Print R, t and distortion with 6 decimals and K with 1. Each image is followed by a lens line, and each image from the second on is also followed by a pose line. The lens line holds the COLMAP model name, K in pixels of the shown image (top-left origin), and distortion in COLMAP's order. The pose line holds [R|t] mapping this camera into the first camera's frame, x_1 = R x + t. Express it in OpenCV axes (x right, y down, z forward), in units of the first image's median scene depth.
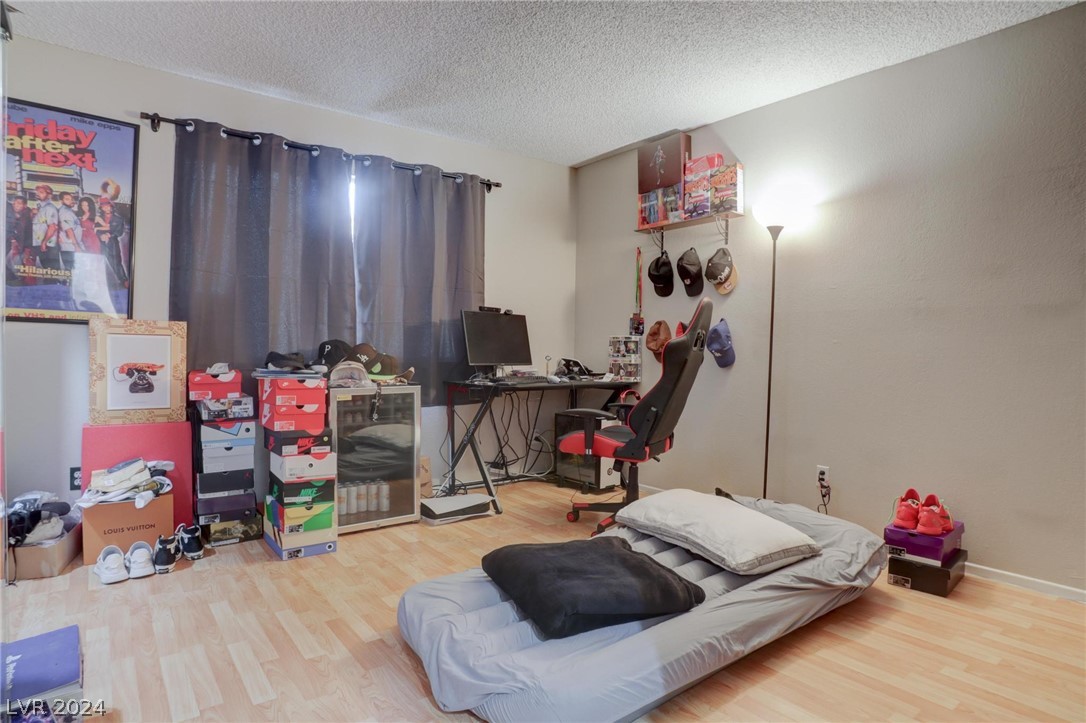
lens RADIAL K [[609.4, 0, 546.4], [0, 609.4, 360.5], [0, 0, 1]] dist [-0.064252, 0.015930]
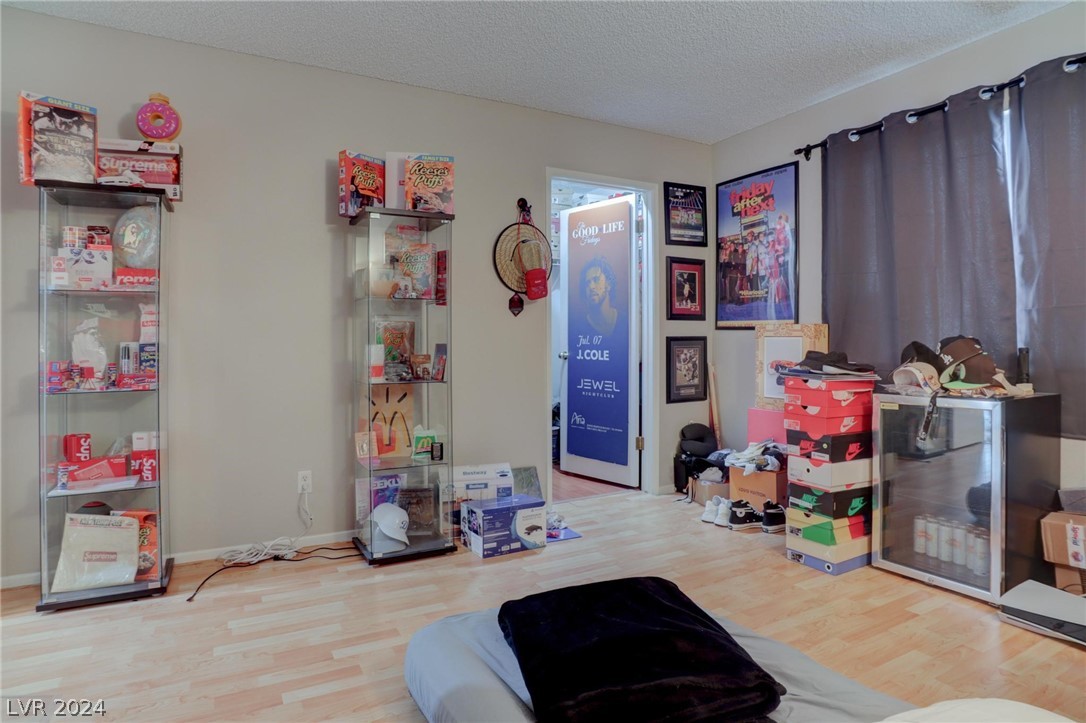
lens RADIAL K [[609.4, 0, 563.7], [0, 609.4, 342.3], [0, 0, 1]] dist [-0.064252, 0.015930]
pose [[-0.143080, -0.018477, -0.989539, 0.602969], [-0.017297, 0.999720, -0.016166, -0.005407], [0.989560, 0.014803, -0.143359, 0.752277]]
